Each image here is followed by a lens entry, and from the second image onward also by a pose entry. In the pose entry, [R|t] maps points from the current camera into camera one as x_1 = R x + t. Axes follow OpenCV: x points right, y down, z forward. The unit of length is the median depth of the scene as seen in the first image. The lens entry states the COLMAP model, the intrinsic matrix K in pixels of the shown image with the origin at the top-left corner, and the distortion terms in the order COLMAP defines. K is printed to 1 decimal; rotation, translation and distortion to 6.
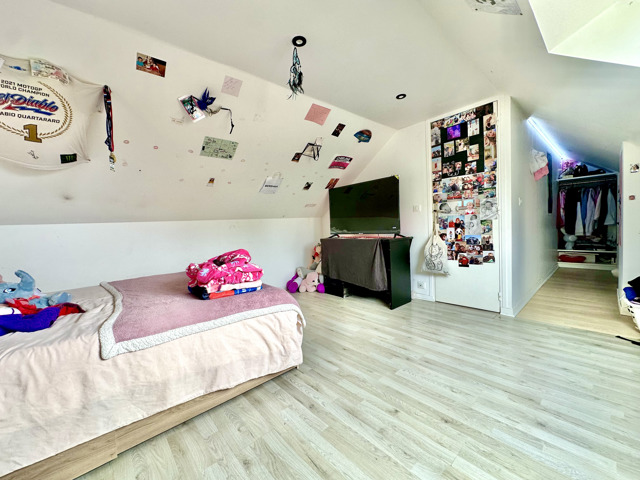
lens RADIAL K [[254.4, 0, 319.8], [0, 254.4, 239.5], [0, 0, 1]] dist [-0.014384, -0.000892]
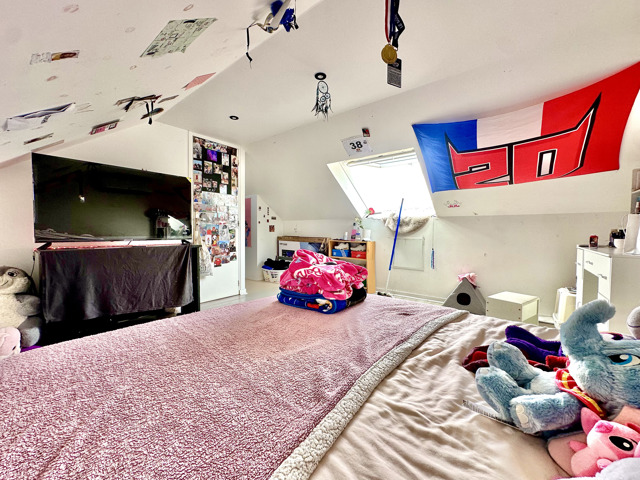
lens RADIAL K [[254.4, 0, 320.0], [0, 254.4, 236.2], [0, 0, 1]] dist [-0.014384, -0.000892]
pose [[-0.185237, 0.026073, 0.982348, -0.748188], [0.057031, 0.998248, -0.015741, 0.007628], [-0.981038, 0.053109, -0.186400, 0.748874]]
